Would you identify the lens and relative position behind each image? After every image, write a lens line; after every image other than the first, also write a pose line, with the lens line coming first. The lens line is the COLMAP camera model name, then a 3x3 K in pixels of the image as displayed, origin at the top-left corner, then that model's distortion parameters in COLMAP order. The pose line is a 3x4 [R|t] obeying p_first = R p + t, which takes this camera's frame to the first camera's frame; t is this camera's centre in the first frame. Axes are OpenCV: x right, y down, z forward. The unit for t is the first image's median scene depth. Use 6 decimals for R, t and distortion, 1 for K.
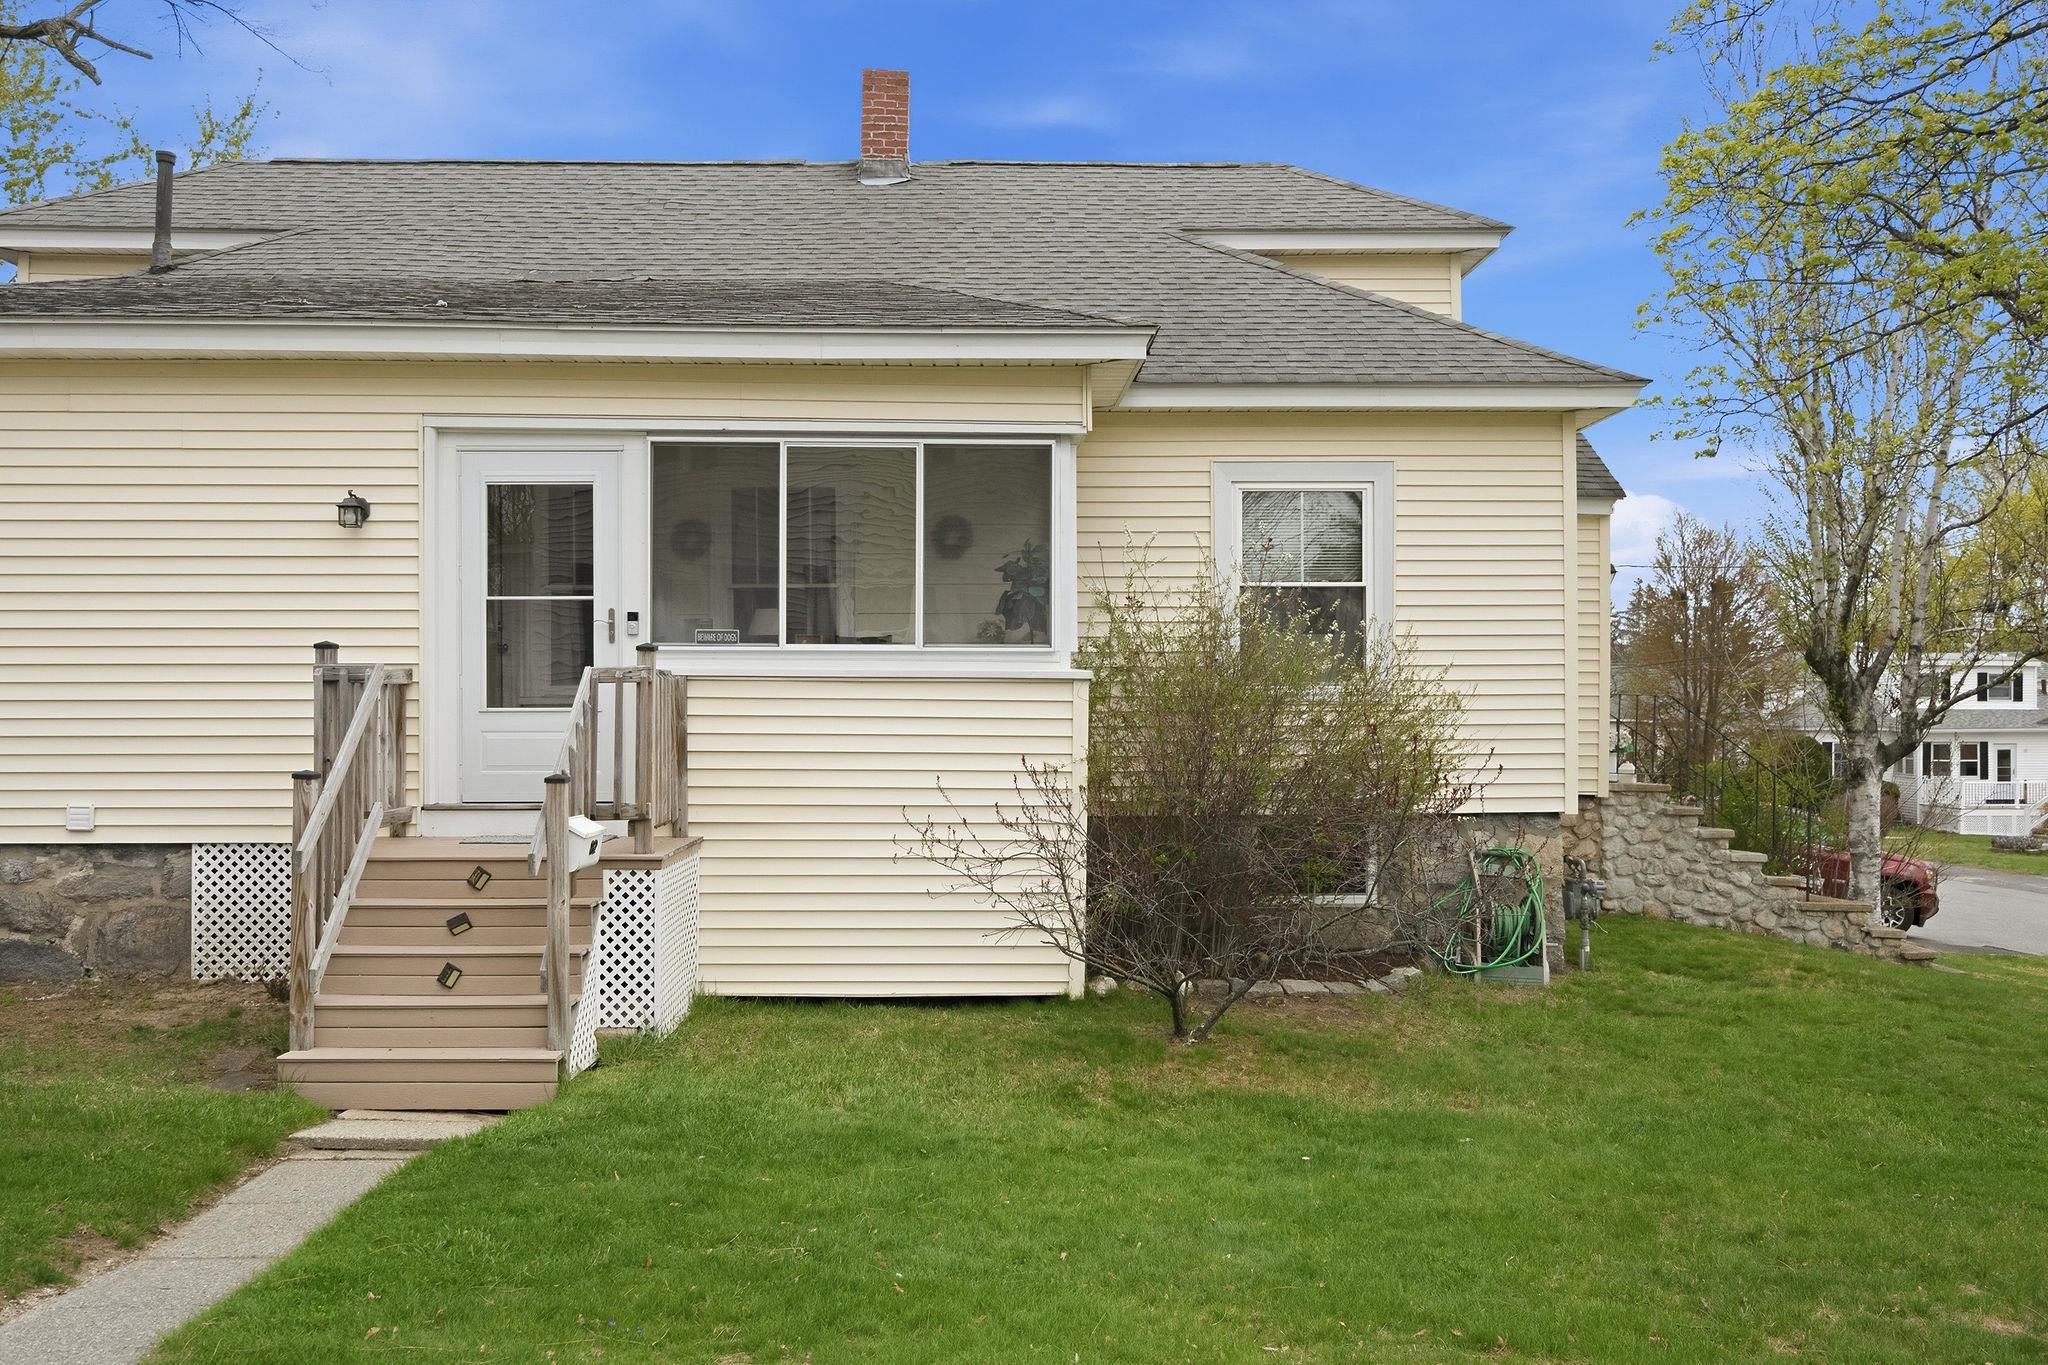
lens RADIAL K [[1707.8, 0, 1016.5], [0, 1707.8, 731.5], [0, 0, 1]] dist [0.001209, 0.000714]
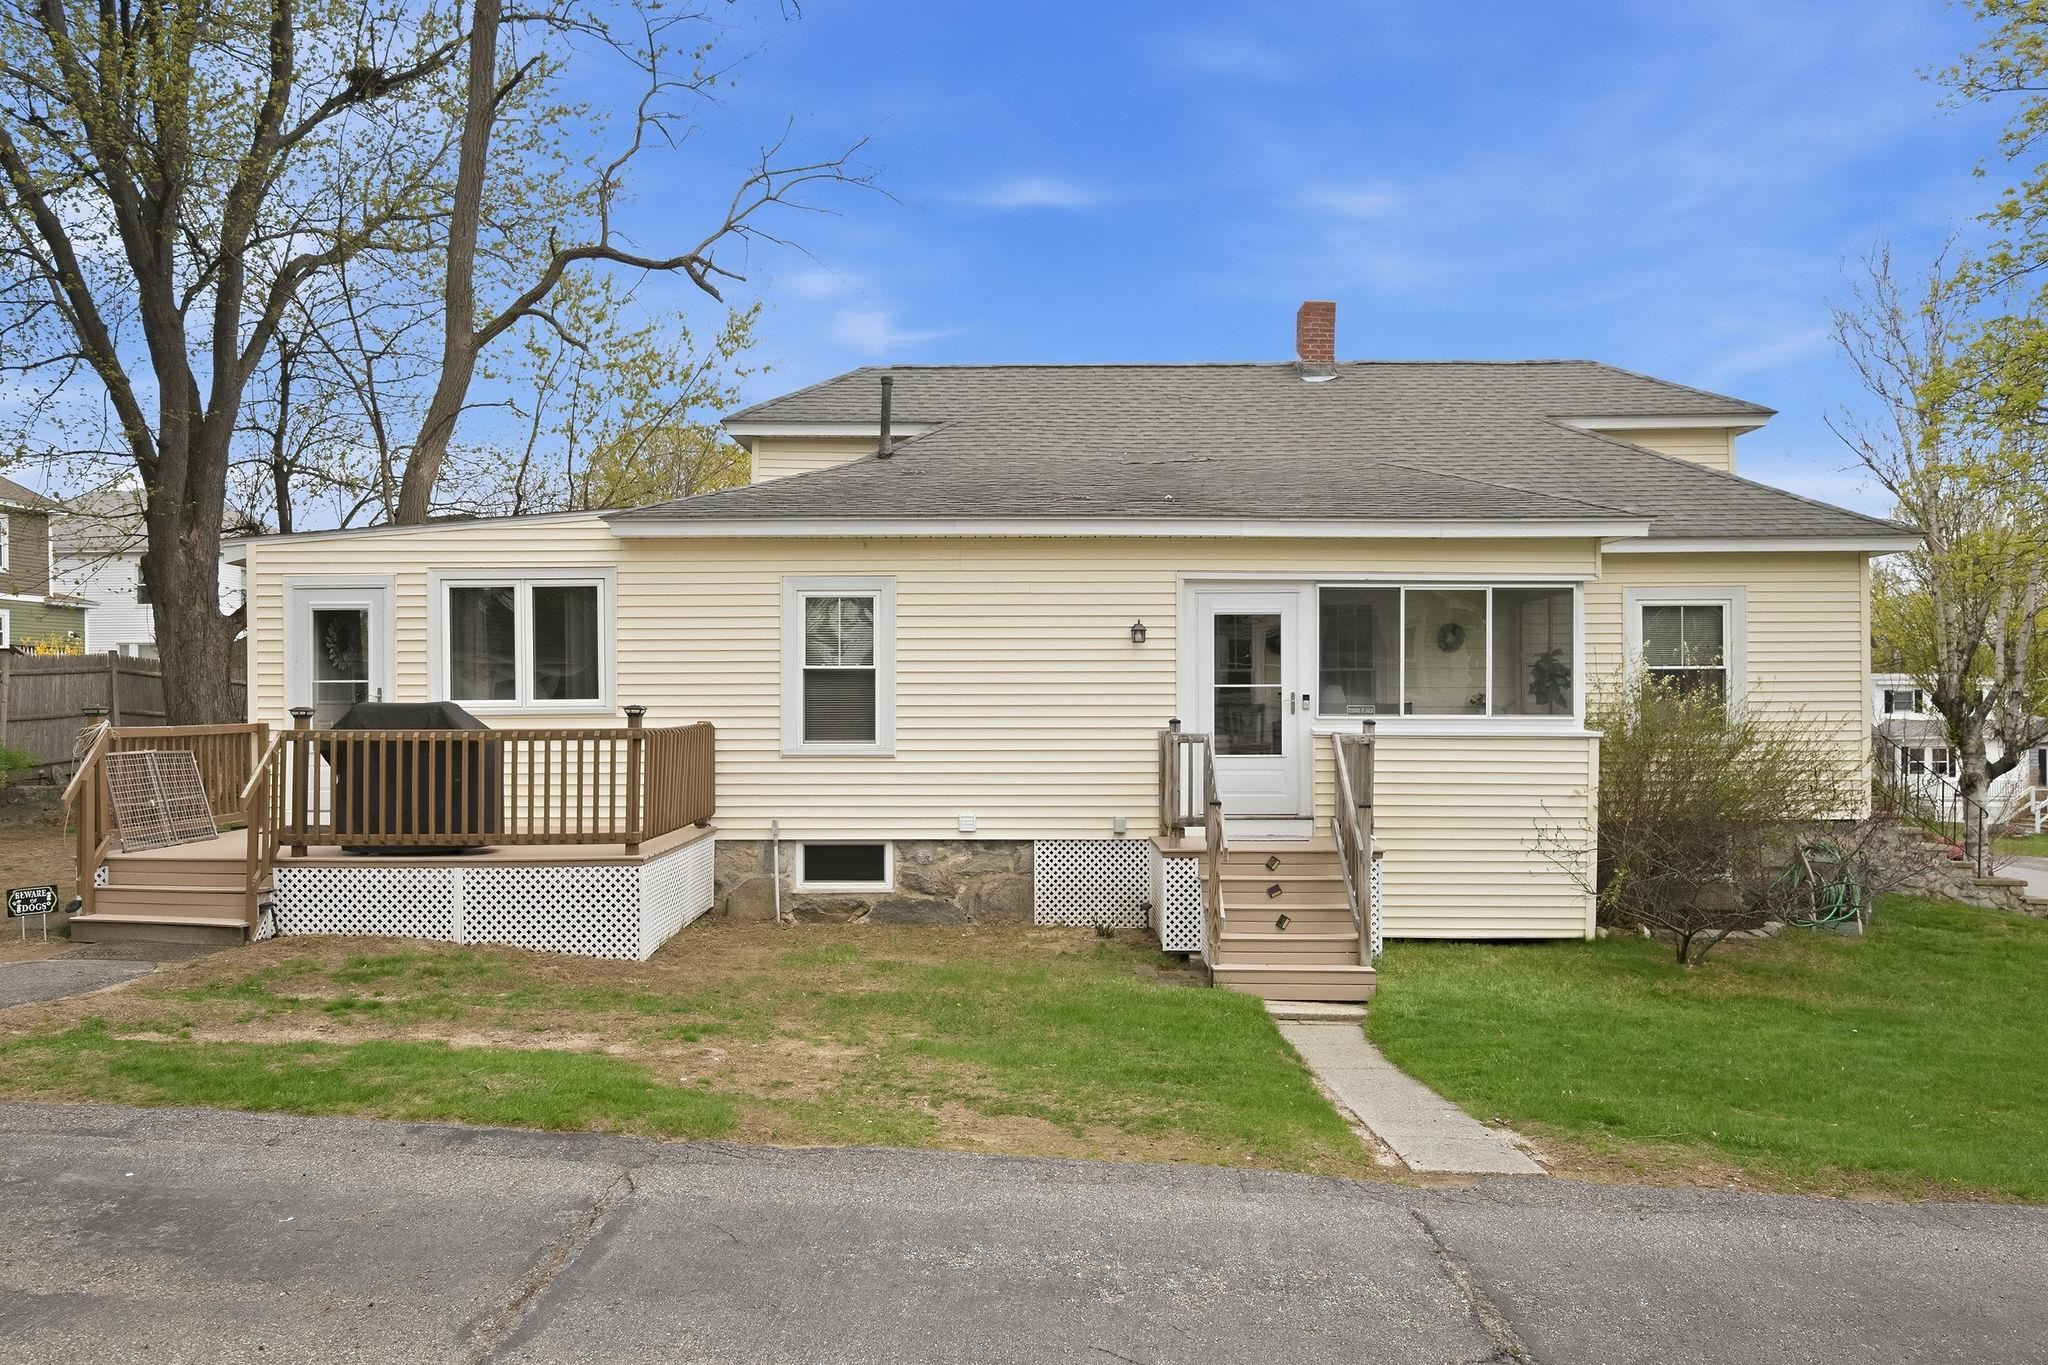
lens RADIAL K [[1414.1, 0, 1025.4], [0, 1414.1, 731.0], [0, 0, 1]] dist [0.006637, 0.000216]
pose [[0.999338, 0.000198, -0.036392, -0.437226], [-0.000178, 1.000000, 0.000545, -0.036661], [0.036393, -0.000538, 0.999337, -0.322319]]
